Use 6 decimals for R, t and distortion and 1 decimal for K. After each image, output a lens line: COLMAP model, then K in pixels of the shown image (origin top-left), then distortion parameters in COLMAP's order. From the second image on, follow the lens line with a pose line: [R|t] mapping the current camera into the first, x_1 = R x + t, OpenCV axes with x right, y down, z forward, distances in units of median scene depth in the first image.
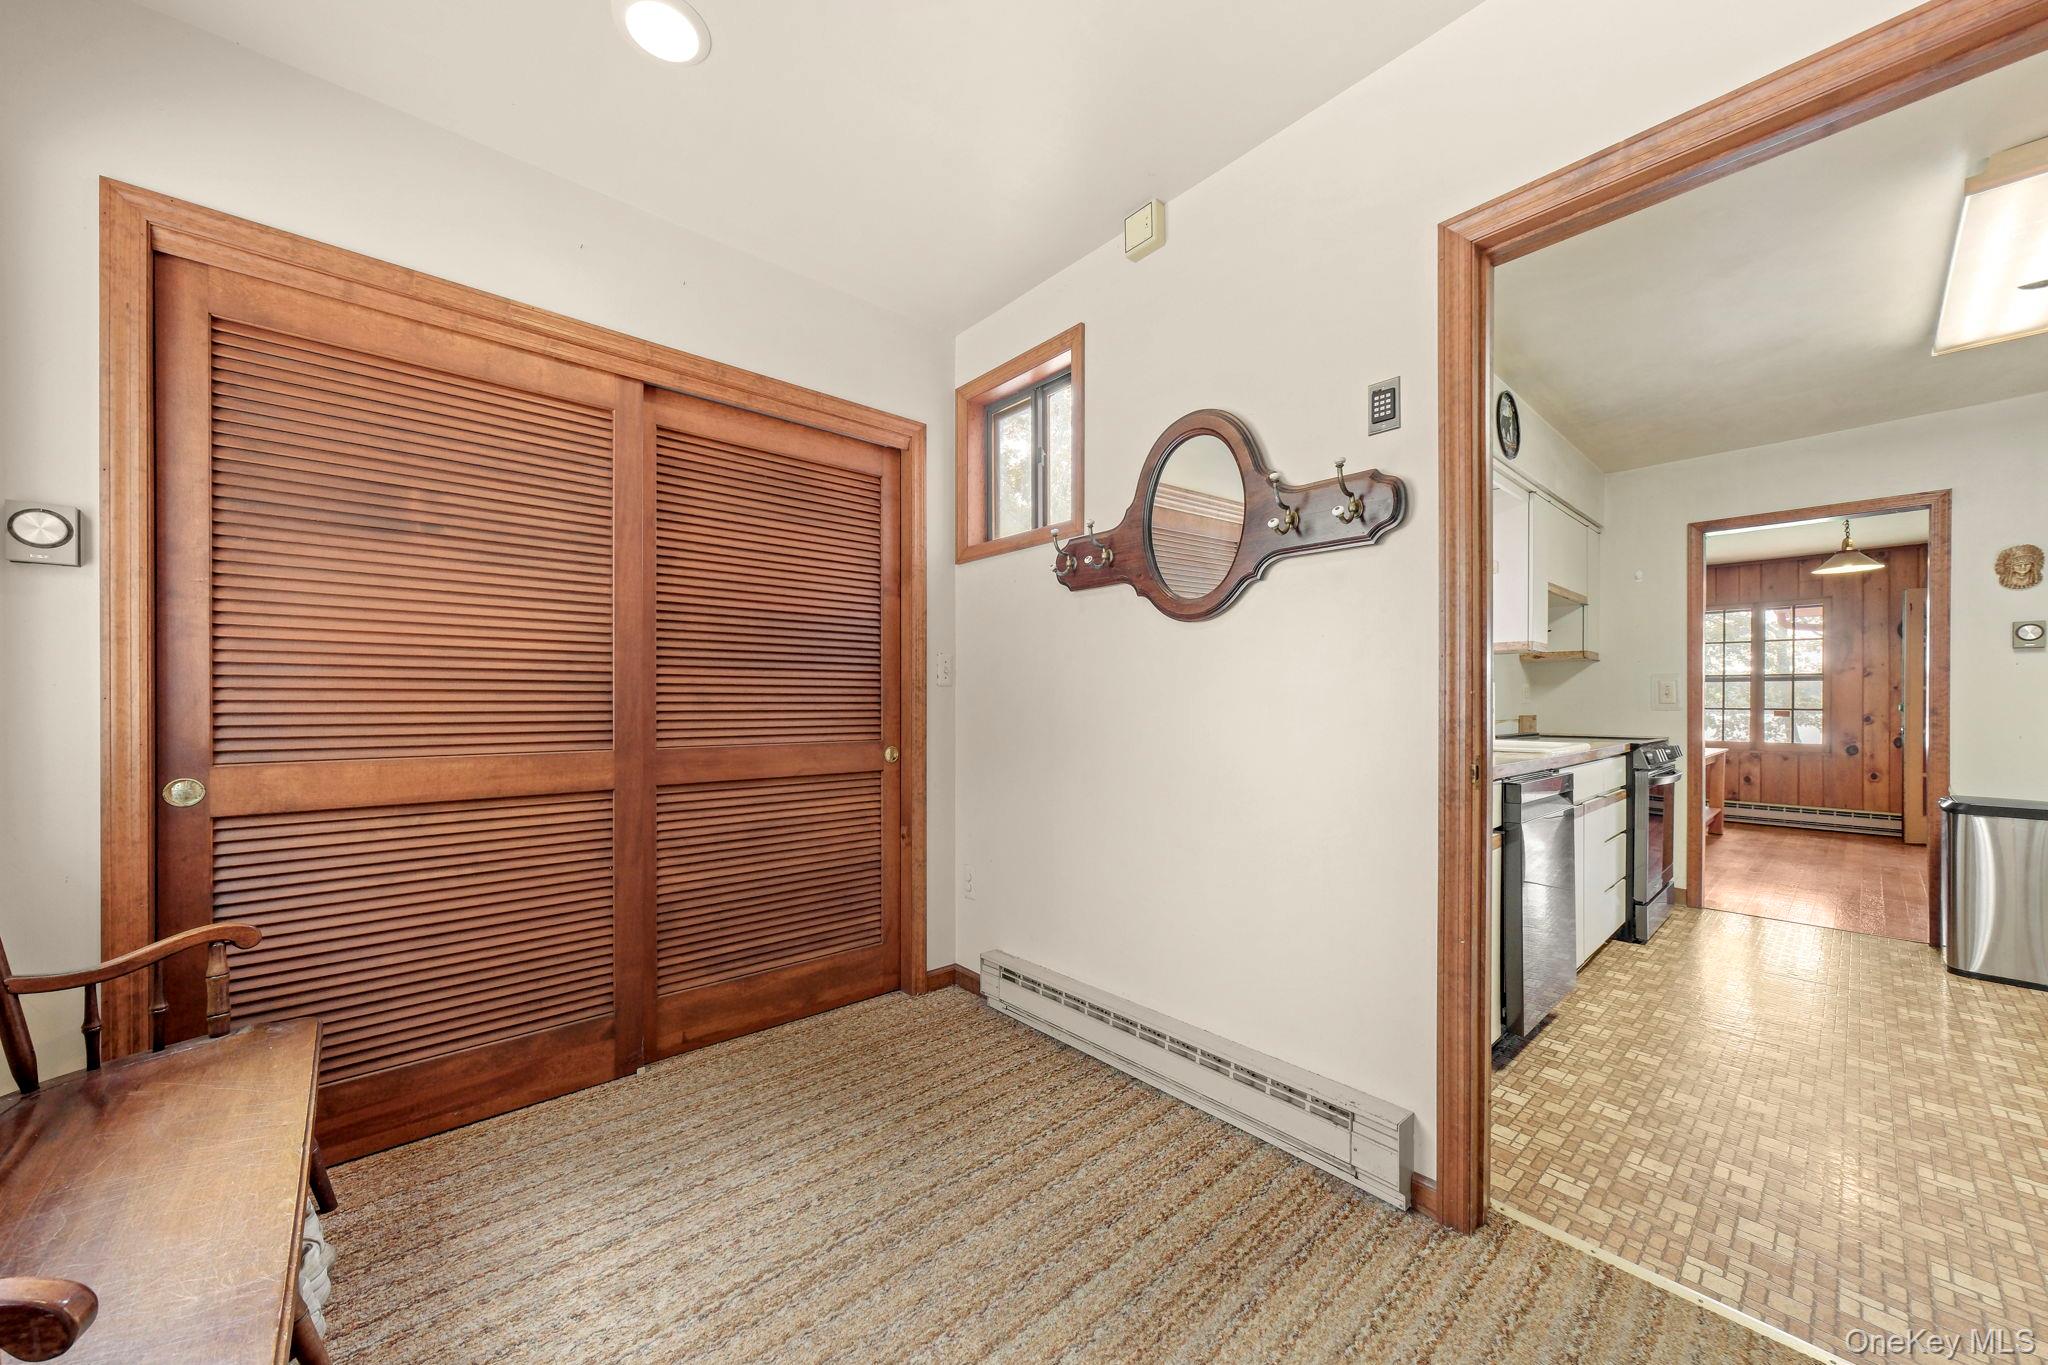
lens RADIAL K [[735.8, 0, 1024.9], [0, 735.8, 700.0], [0, 0, 1]] dist [-0.004442, 0.000115]
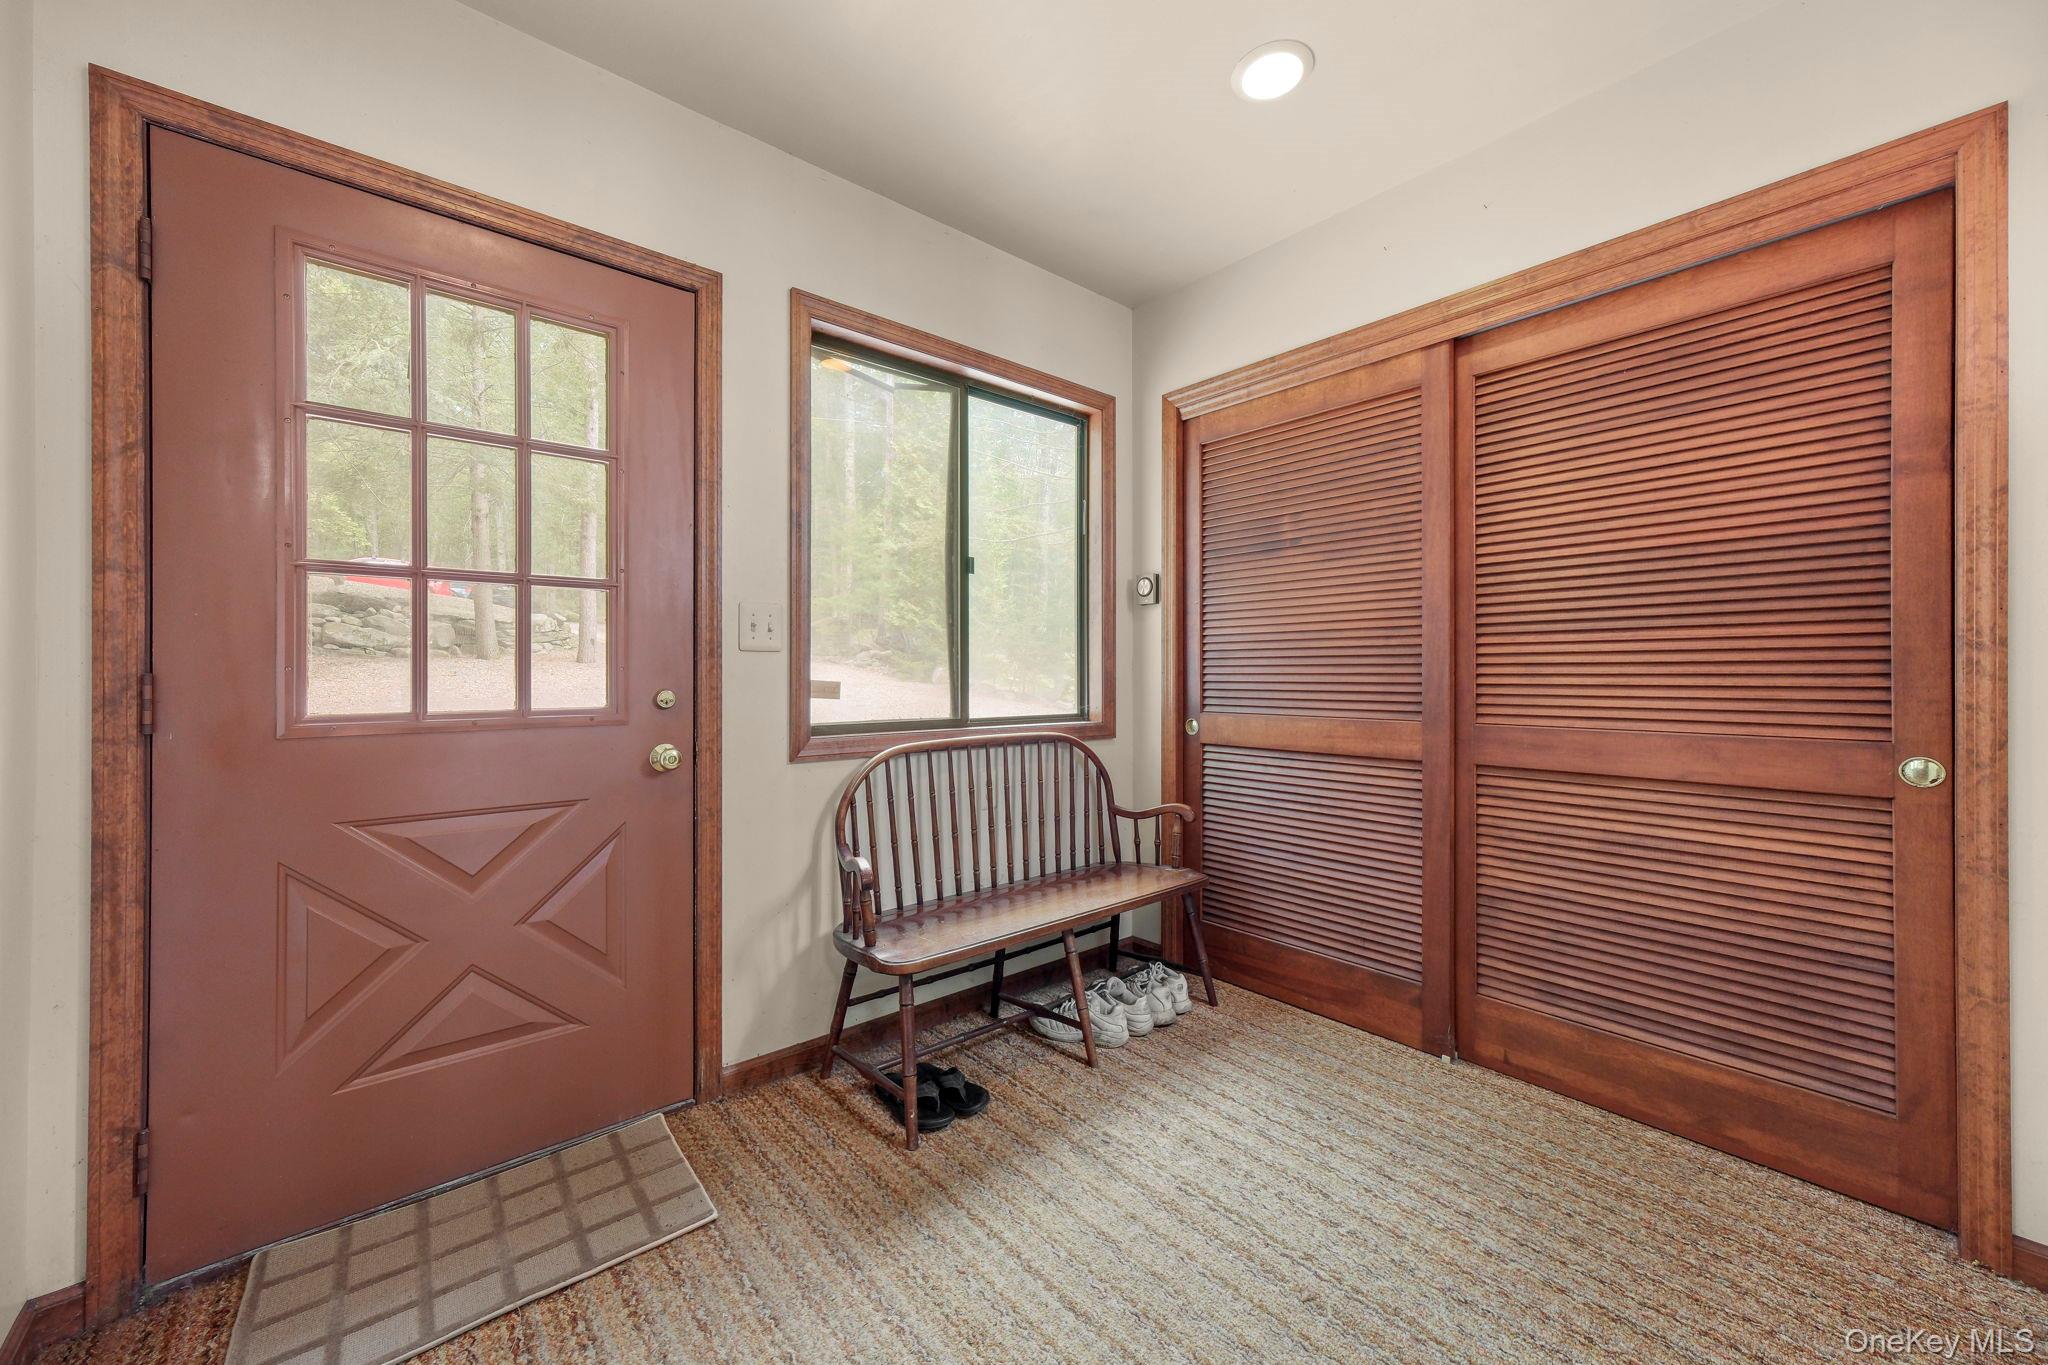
lens RADIAL K [[774.7, 0, 1022.8], [0, 774.7, 667.9], [0, 0, 1]] dist [0.012018, 0.000077]
pose [[-0.015649, -0.009078, -0.999836, 0.481759], [0.003781, 0.999951, -0.009139, 0.001470], [0.999870, -0.003923, -0.015614, 0.438913]]
